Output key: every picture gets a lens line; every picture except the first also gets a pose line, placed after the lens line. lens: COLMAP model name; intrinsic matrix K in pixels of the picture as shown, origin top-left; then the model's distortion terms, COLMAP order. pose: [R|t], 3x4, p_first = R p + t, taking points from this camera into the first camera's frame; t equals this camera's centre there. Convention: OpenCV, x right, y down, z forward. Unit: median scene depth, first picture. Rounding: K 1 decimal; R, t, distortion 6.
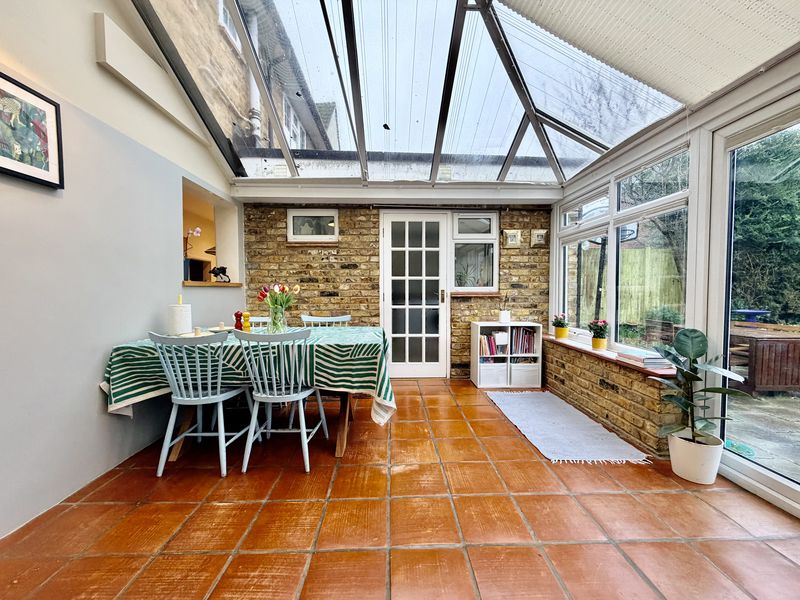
lens RADIAL K [[318.9, 0, 398.1], [0, 318.9, 301.4], [0, 0, 1]] dist [-0.003459, -0.001242]
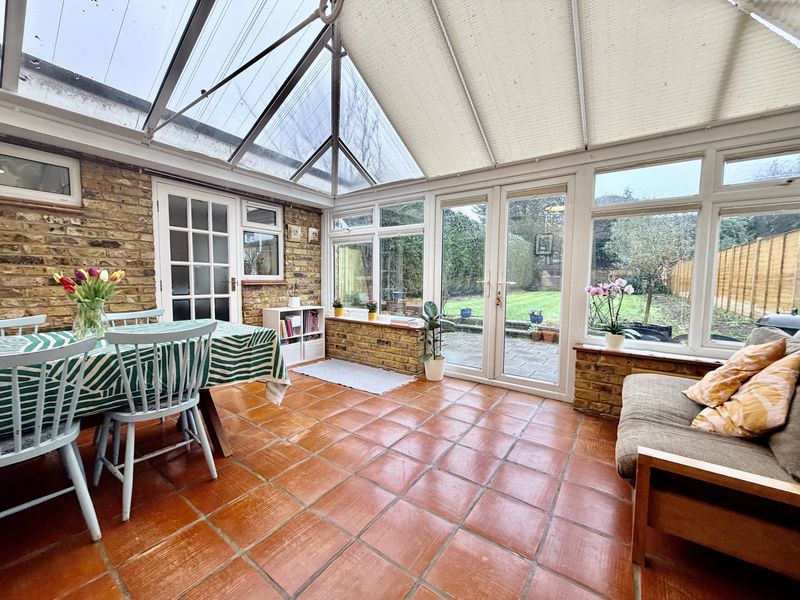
lens RADIAL K [[318.9, 0, 400.4], [0, 318.9, 301.2], [0, 0, 1]] dist [-0.003459, -0.001242]
pose [[0.593436, -0.046956, 0.803511, -0.393777], [0.015675, 0.998782, 0.046790, -0.002893], [-0.804729, -0.015172, 0.593449, 0.023250]]
